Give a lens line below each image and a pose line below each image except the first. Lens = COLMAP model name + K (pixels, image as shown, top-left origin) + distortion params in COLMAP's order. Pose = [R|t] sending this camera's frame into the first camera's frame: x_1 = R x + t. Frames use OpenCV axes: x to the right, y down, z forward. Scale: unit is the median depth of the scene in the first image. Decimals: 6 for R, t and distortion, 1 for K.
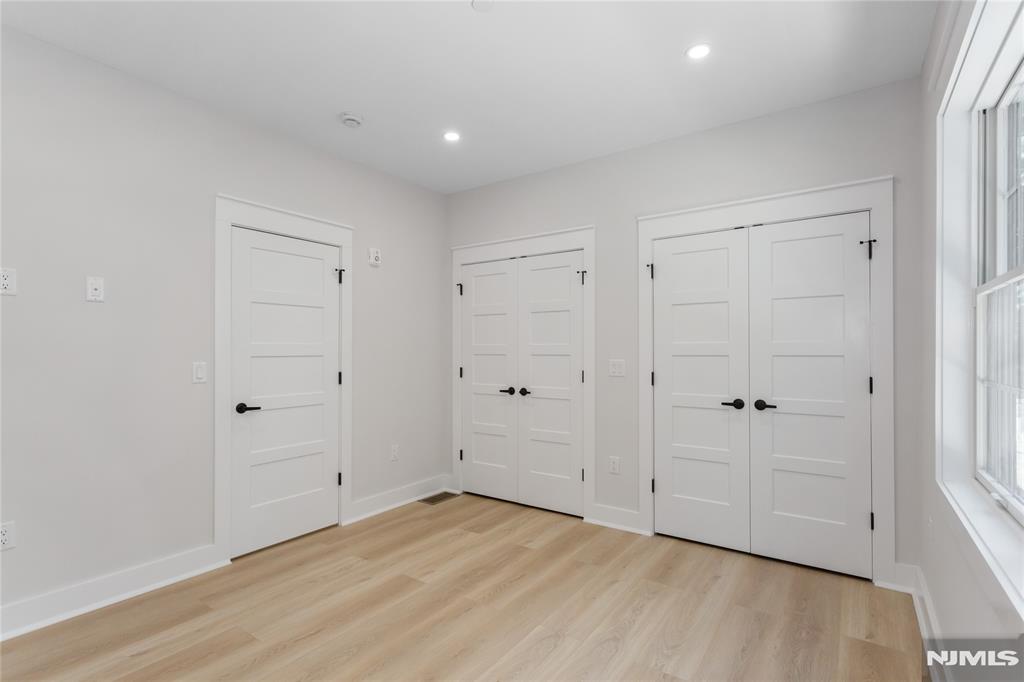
lens RADIAL K [[486.5, 0, 519.1], [0, 486.5, 348.4], [0, 0, 1]] dist [-0.000605, -0.000021]
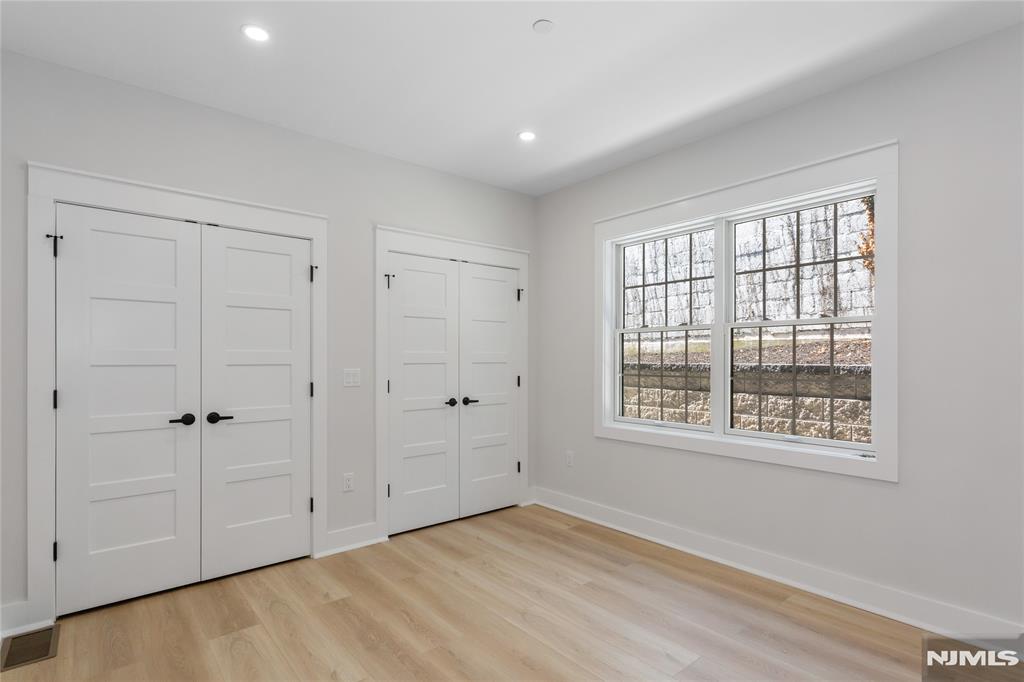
lens RADIAL K [[500.1, 0, 511.9], [0, 500.1, 360.2], [0, 0, 1]] dist [0.000979, 0.000731]
pose [[0.265349, -0.000239, 0.964152, -0.301253], [-0.004580, 0.999988, 0.001508, 0.001665], [-0.964141, -0.004816, 0.265345, 0.209124]]
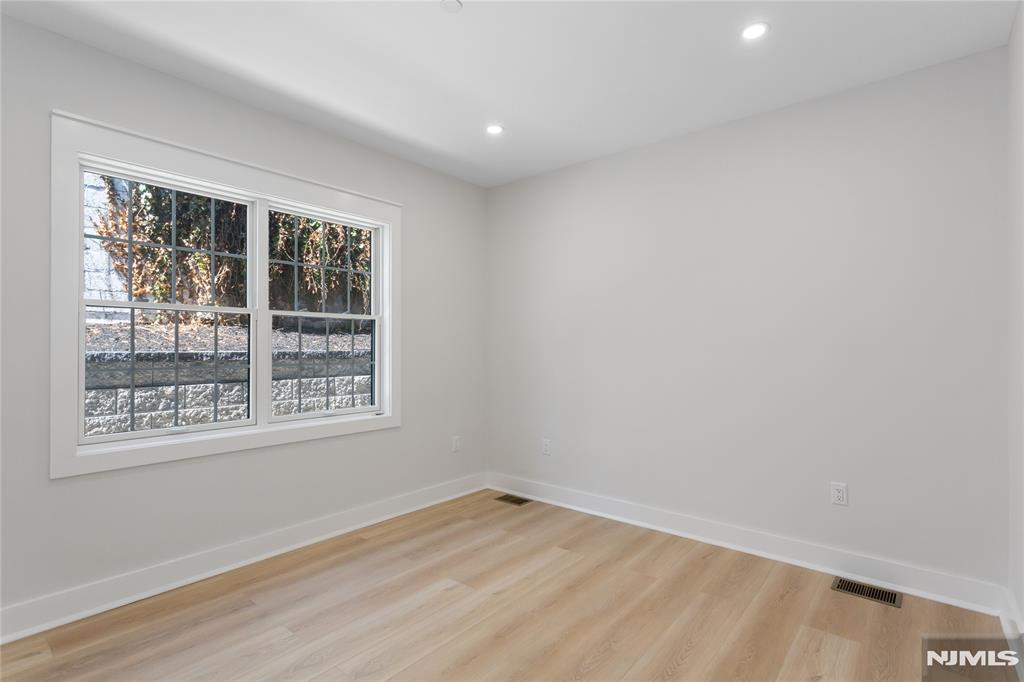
lens RADIAL K [[486.5, 0, 519.1], [0, 486.5, 348.4], [0, 0, 1]] dist [-0.000605, -0.000021]
pose [[-0.995379, -0.000075, 0.096027, -0.084385], [0.000010, 1.000000, 0.000892, 0.001937], [-0.096027, 0.000889, -0.995378, 0.530887]]
